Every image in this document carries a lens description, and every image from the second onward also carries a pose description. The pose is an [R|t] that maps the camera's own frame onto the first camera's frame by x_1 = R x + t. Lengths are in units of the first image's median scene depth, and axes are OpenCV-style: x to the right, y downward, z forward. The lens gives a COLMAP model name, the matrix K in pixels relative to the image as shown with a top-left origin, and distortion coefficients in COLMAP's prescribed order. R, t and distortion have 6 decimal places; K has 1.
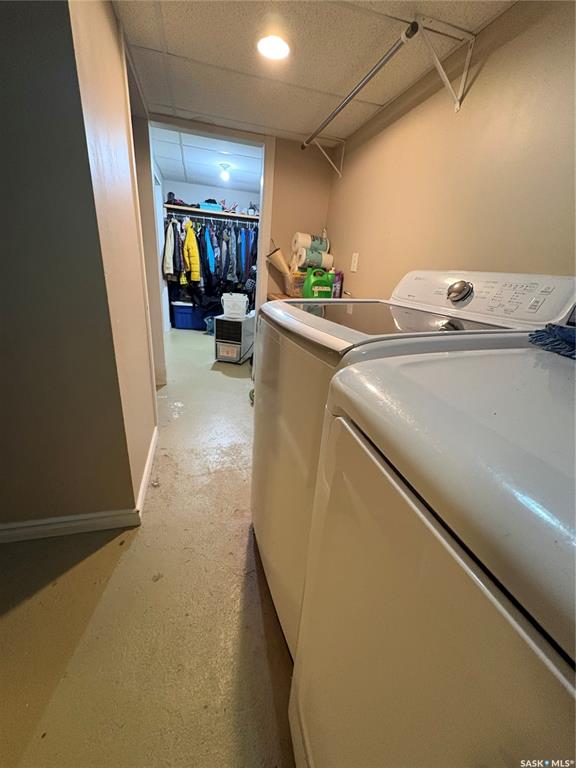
lens RADIAL K [[306.5, 0, 288.3], [0, 306.5, 386.1], [0, 0, 1]] dist [-0.000986, -0.000111]
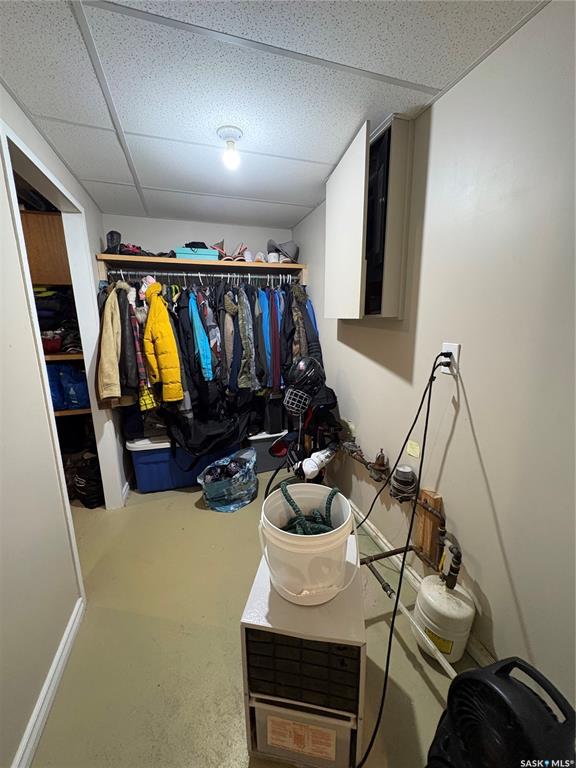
lens RADIAL K [[306.5, 0, 288.1], [0, 306.5, 384.7], [0, 0, 1]] dist [-0.000986, -0.000111]
pose [[0.994431, -0.100144, 0.032848, -0.139766], [0.104105, 0.981932, -0.158027, -0.272074], [-0.016429, 0.160567, 0.986888, 0.525400]]
